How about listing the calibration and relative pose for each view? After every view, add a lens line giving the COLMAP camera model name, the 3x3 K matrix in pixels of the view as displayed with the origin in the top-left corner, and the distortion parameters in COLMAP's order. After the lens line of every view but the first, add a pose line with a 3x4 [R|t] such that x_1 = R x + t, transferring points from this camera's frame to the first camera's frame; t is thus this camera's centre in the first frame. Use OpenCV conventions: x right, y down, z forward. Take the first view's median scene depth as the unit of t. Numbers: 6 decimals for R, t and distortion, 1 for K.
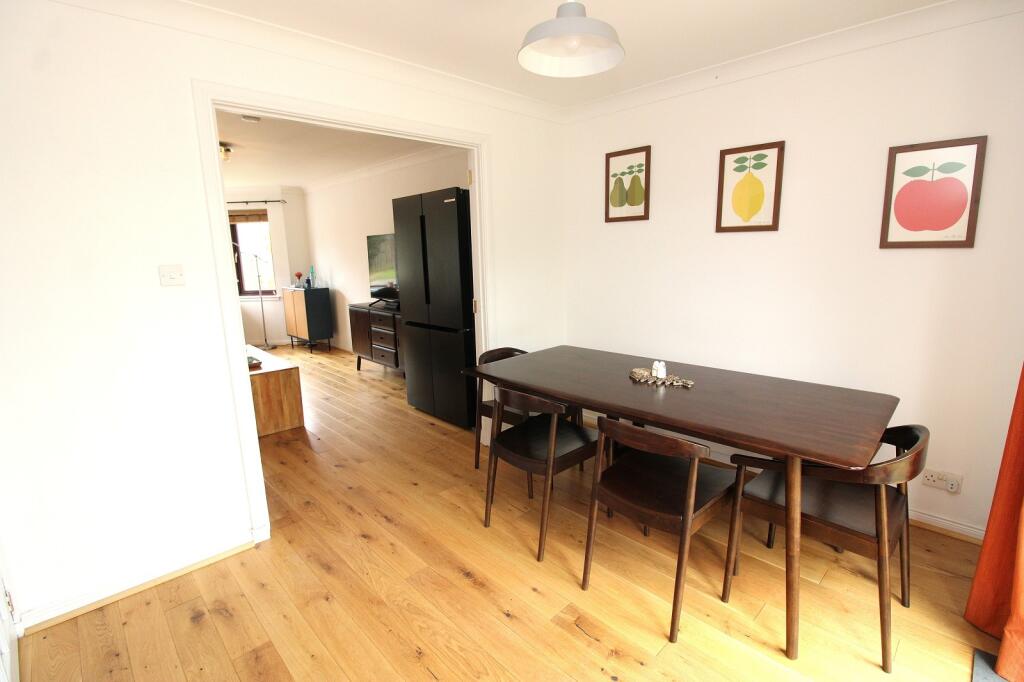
lens RADIAL K [[477.7, 0, 512.5], [0, 477.7, 337.4], [0, 0, 1]] dist [0.002336, -0.012686]
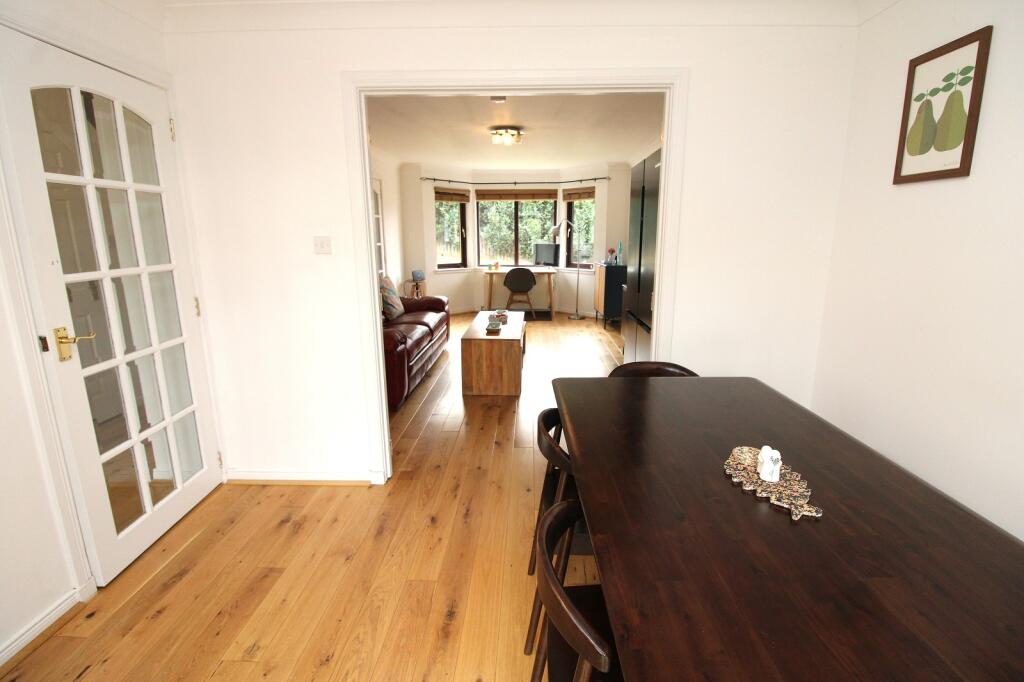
lens RADIAL K [[477.7, 0, 512.5], [0, 477.7, 337.4], [0, 0, 1]] dist [0.002336, -0.012686]
pose [[0.704288, 0.173040, -0.688503, 0.317046], [-0.140839, 0.984619, 0.103395, -0.059343], [0.695804, 0.024148, 0.717826, 0.299796]]
